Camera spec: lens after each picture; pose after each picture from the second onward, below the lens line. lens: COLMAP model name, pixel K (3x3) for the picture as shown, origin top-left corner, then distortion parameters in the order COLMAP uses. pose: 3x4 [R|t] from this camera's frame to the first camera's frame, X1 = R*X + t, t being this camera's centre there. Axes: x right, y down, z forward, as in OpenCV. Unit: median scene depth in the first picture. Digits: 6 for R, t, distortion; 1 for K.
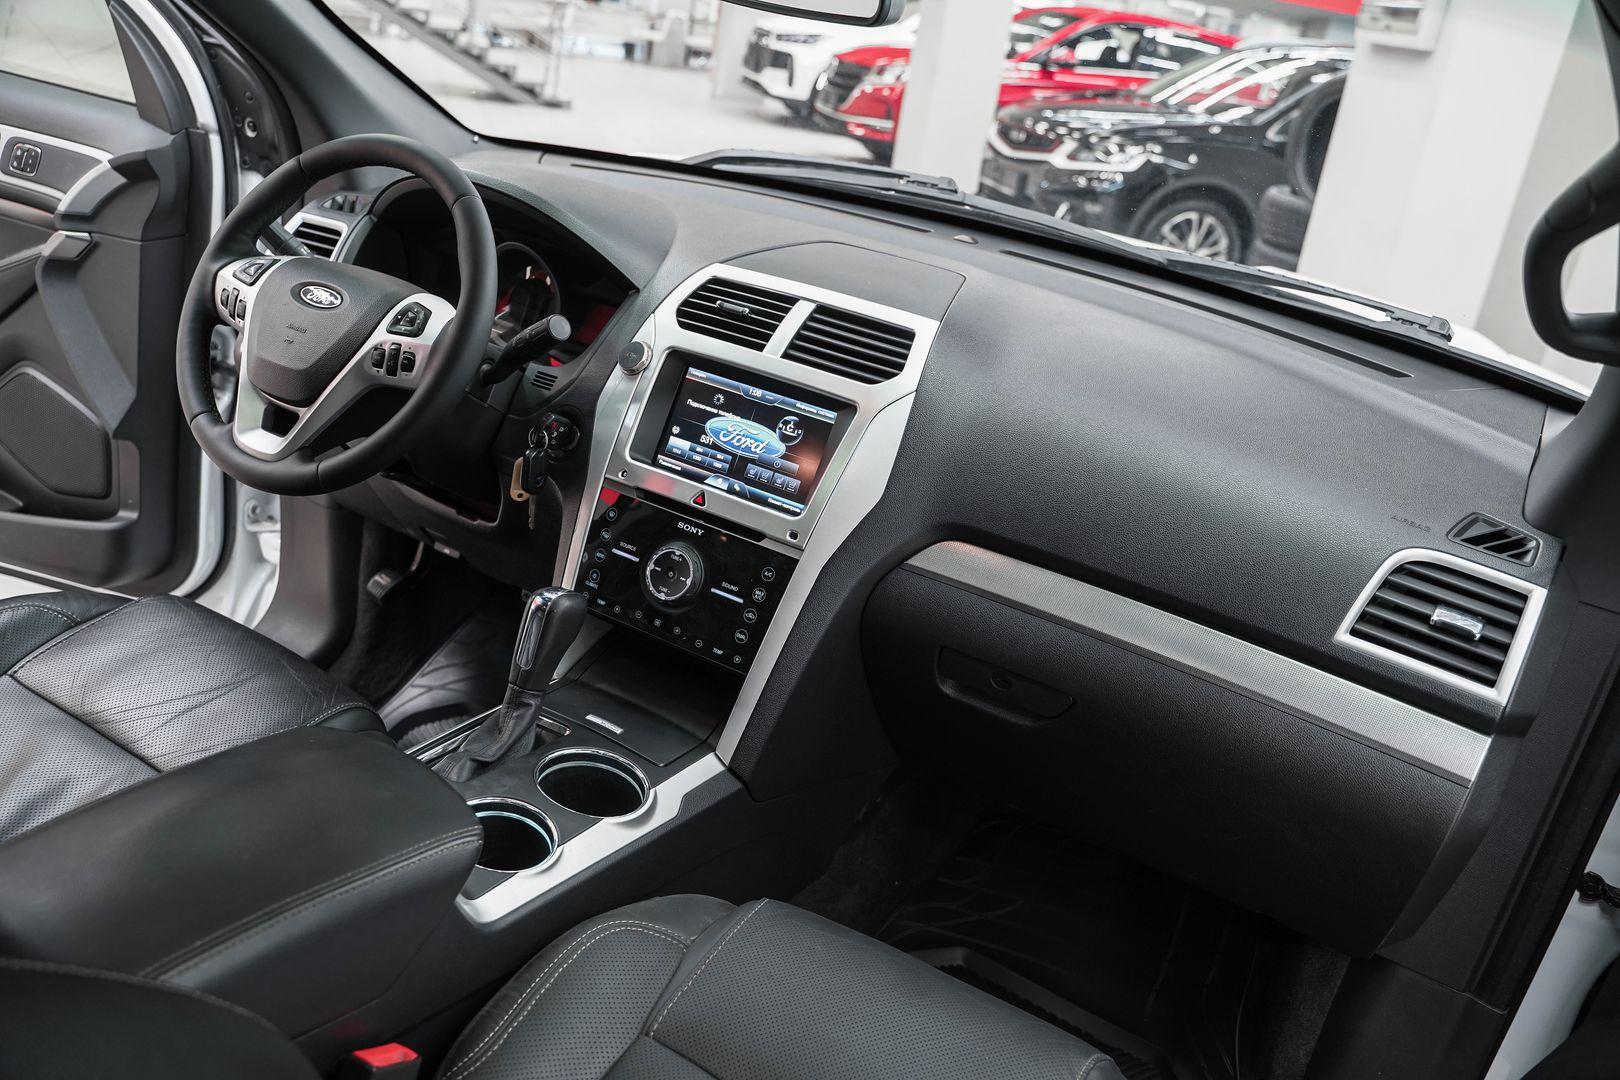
lens RADIAL K [[1308.2, 0, 810.0], [0, 1308.2, 540.0], [0, 0, 1]] dist [-0.128386, 0.099156]
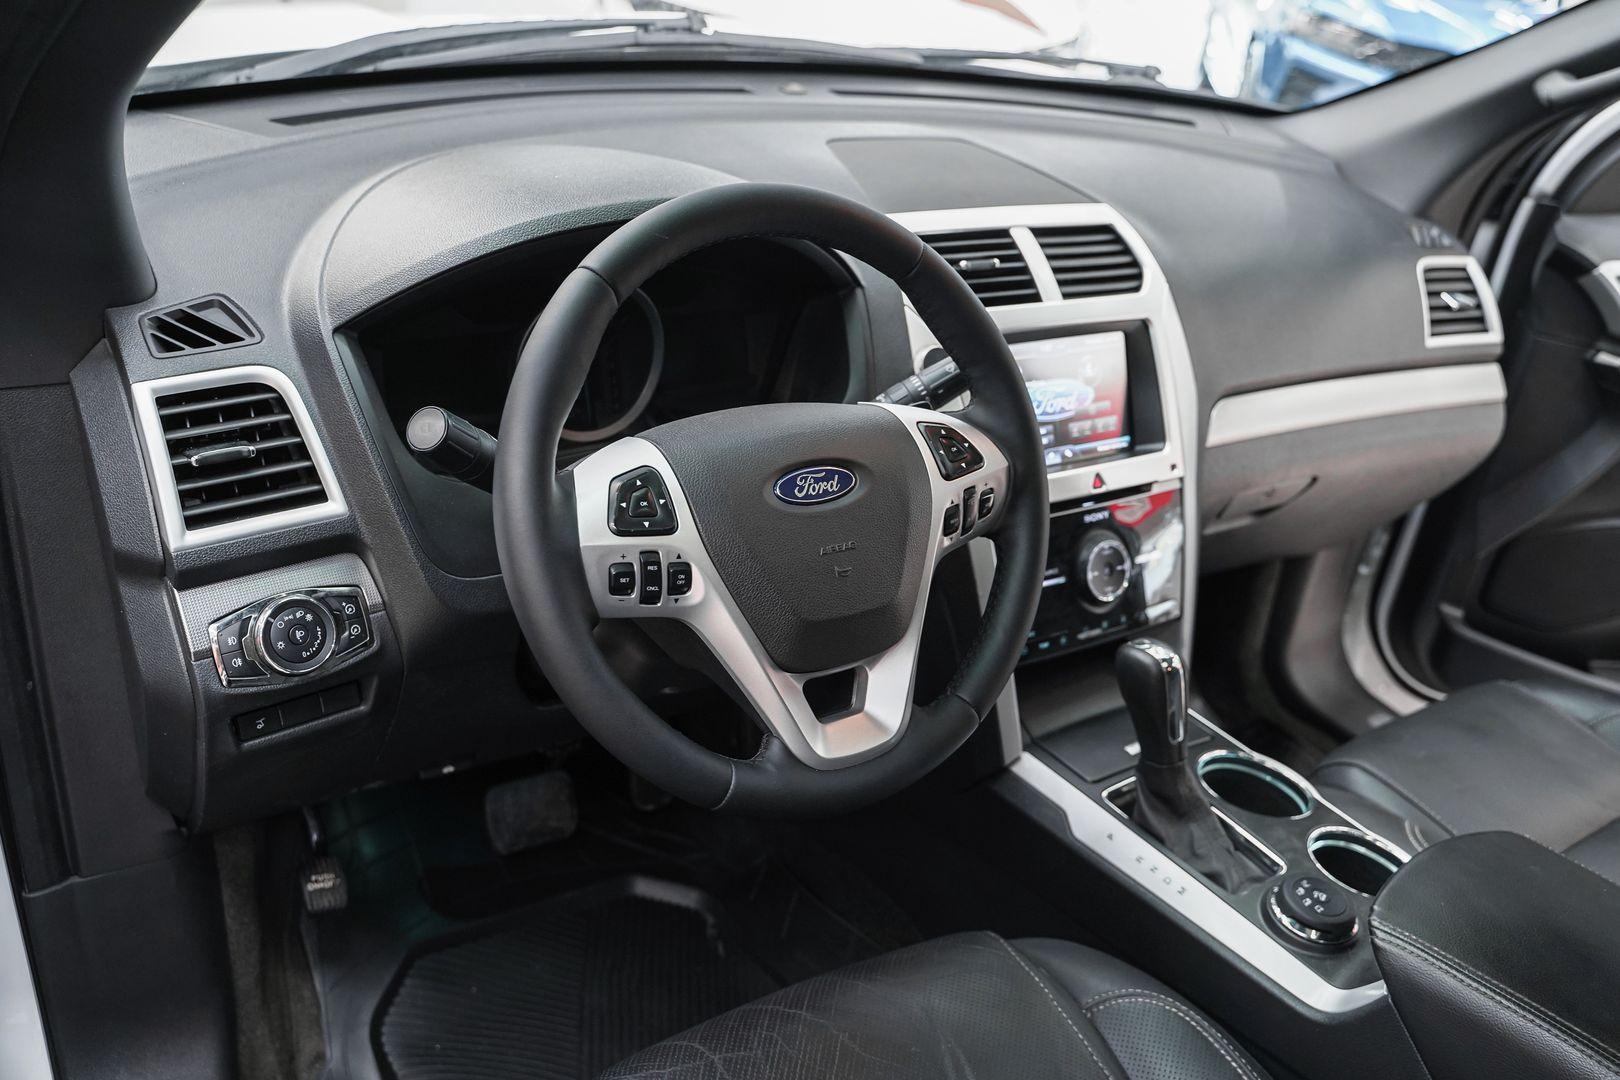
lens RADIAL K [[1340.0, 0, 816.8], [0, 1340.0, 534.7], [0, 0, 1]] dist [-0.115628, 0.084242]
pose [[0.455755, -0.499927, 0.736451, -0.822386], [0.285026, 0.865777, 0.411328, -0.410564], [-0.843236, 0.022443, 0.537074, 0.643557]]
